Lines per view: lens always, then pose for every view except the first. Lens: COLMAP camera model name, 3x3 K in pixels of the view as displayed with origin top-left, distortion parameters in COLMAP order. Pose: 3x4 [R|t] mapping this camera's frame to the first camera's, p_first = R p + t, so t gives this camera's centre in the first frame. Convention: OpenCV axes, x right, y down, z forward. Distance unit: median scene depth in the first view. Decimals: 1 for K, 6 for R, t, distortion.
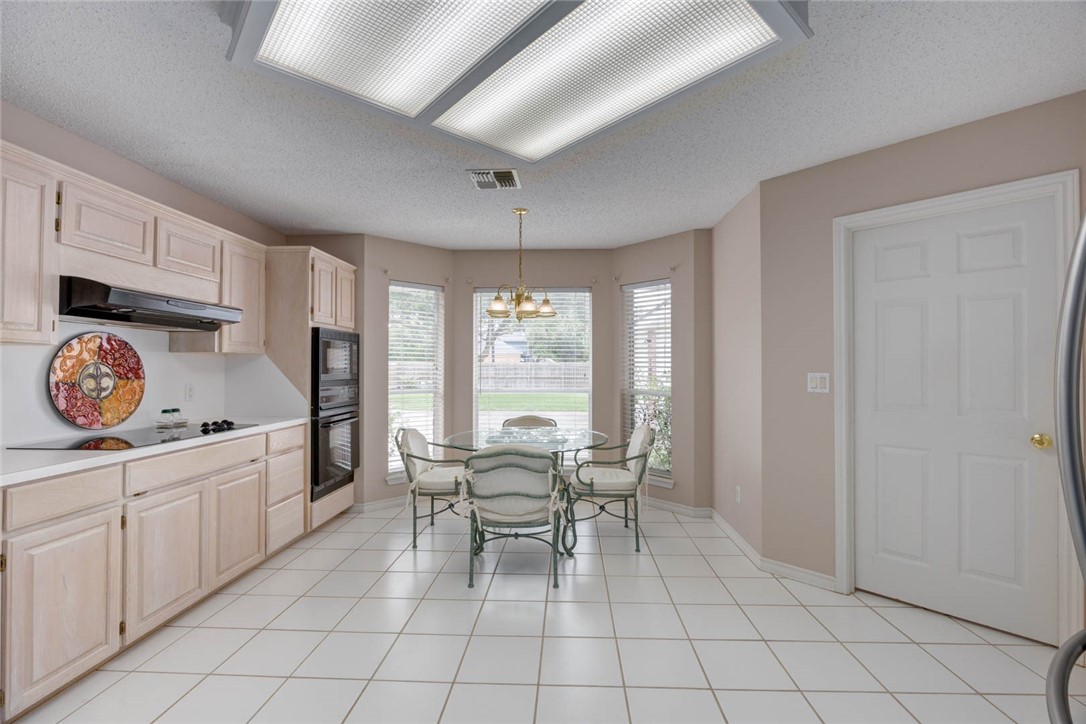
lens RADIAL K [[479.1, 0, 550.6], [0, 479.1, 360.9], [0, 0, 1]] dist [-0.004511, 0.000232]
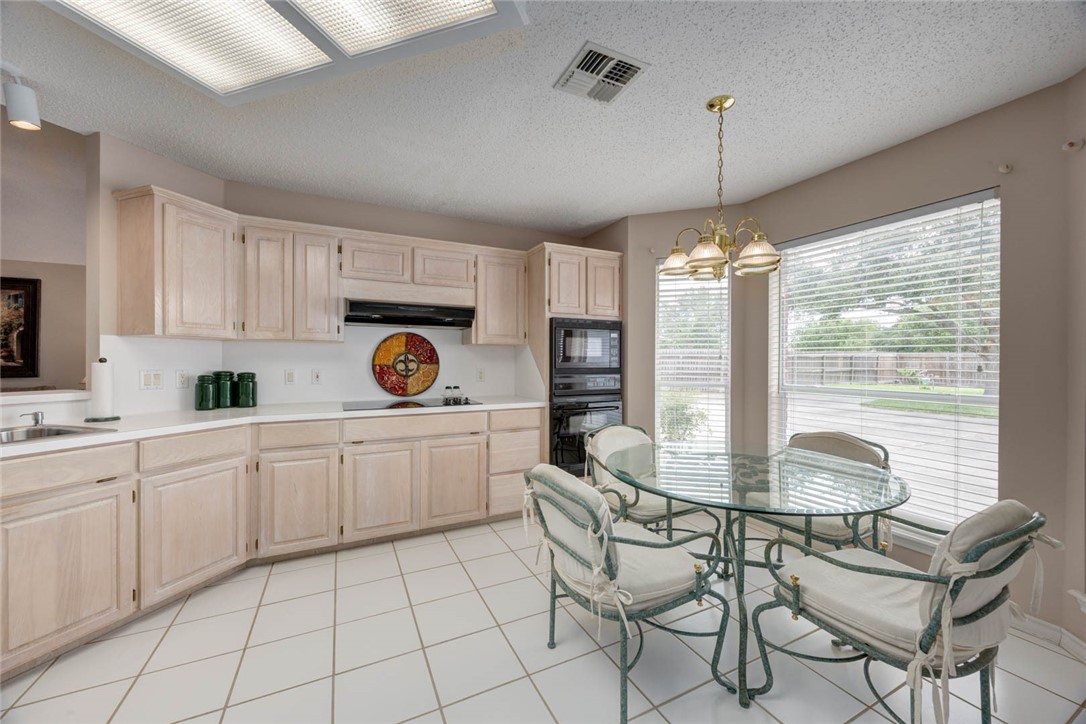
lens RADIAL K [[418.5, 0, 546.6], [0, 418.5, 361.6], [0, 0, 1]] dist [0.001494, 0.000788]
pose [[0.486304, 0.004454, -0.873778, 0.372848], [0.011141, 0.999874, 0.011298, 0.019091], [0.873718, -0.015230, 0.486194, 0.636327]]
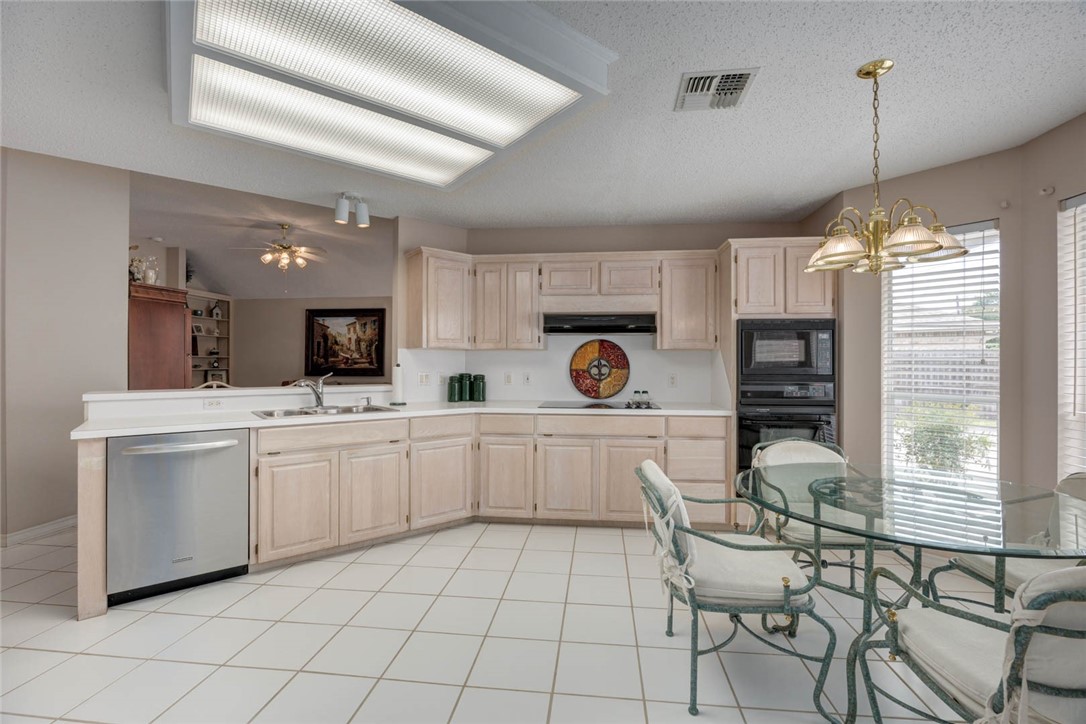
lens RADIAL K [[479.1, 0, 547.4], [0, 479.1, 360.4], [0, 0, 1]] dist [-0.004511, 0.000232]
pose [[-0.068504, -0.005621, -0.997635, 0.603726], [0.013072, 0.999893, -0.006531, 0.016912], [0.997565, -0.013488, -0.068423, 0.801661]]
